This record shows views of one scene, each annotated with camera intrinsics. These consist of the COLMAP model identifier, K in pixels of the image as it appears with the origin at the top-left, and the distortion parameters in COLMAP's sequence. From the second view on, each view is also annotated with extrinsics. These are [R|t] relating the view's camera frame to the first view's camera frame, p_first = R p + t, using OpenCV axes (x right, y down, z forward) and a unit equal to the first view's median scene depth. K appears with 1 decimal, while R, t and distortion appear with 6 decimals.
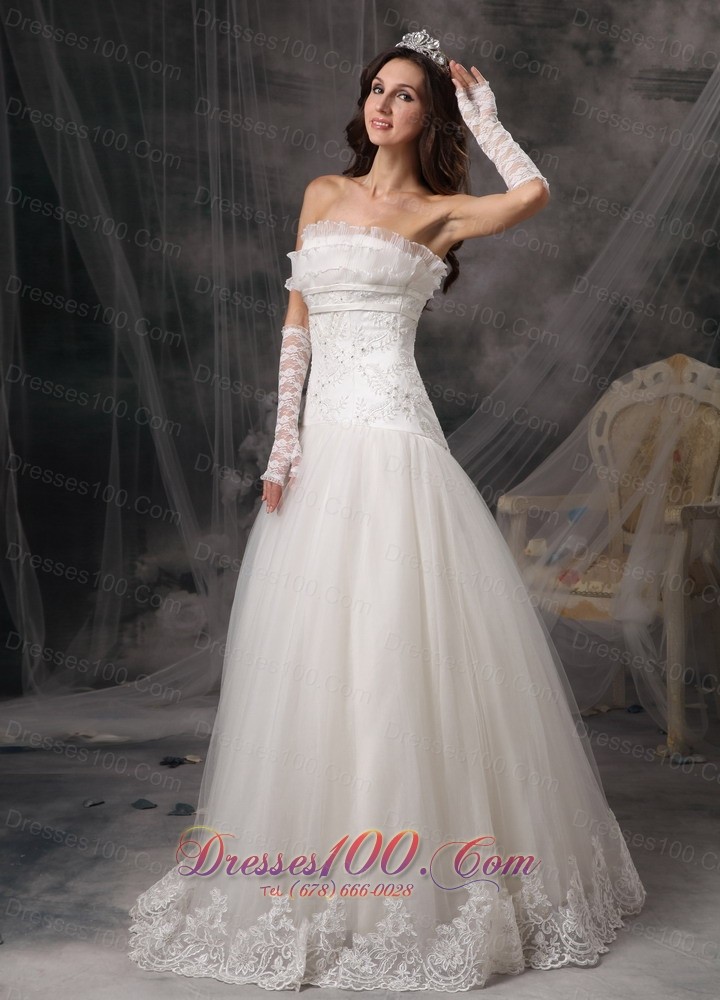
lens RADIAL K [[2058.1, 0, 360.0], [0, 2058.1, 500.0], [0, 0, 1]] dist [0.314095, 0.320557]
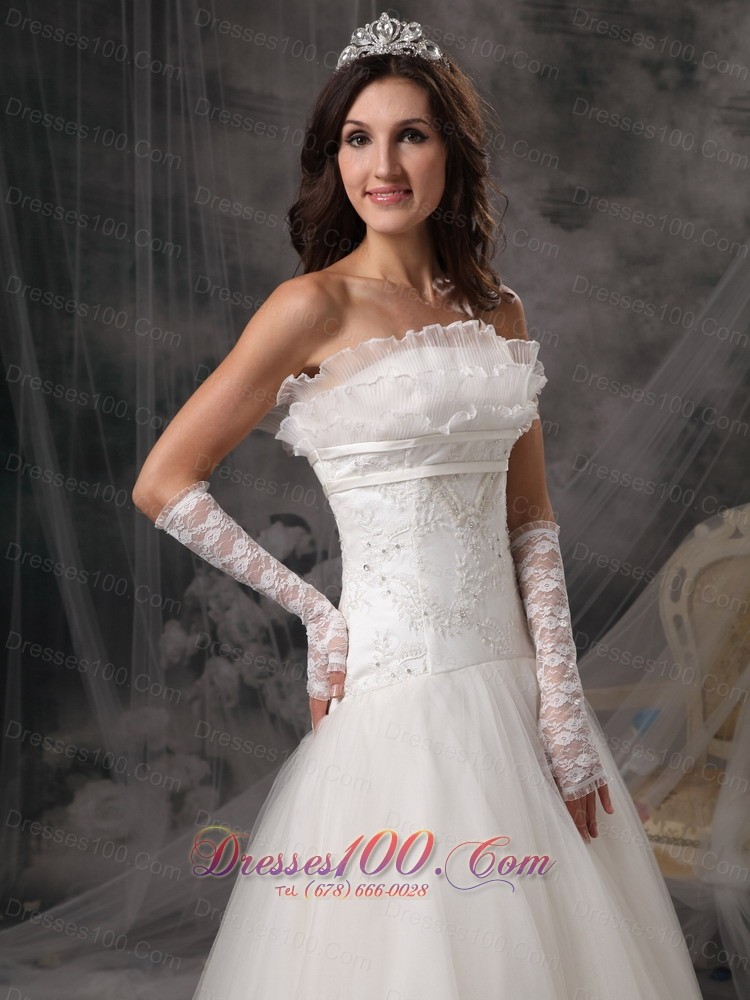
lens RADIAL K [[2051.4, 0, 379.5], [0, 2051.4, 510.6], [0, 0, 1]] dist [0.403057, -0.081182]
pose [[0.999815, 0.018758, 0.004197, 0.008341], [-0.018743, 0.999818, -0.003627, -0.053396], [-0.004264, 0.003547, 0.999985, 0.255562]]
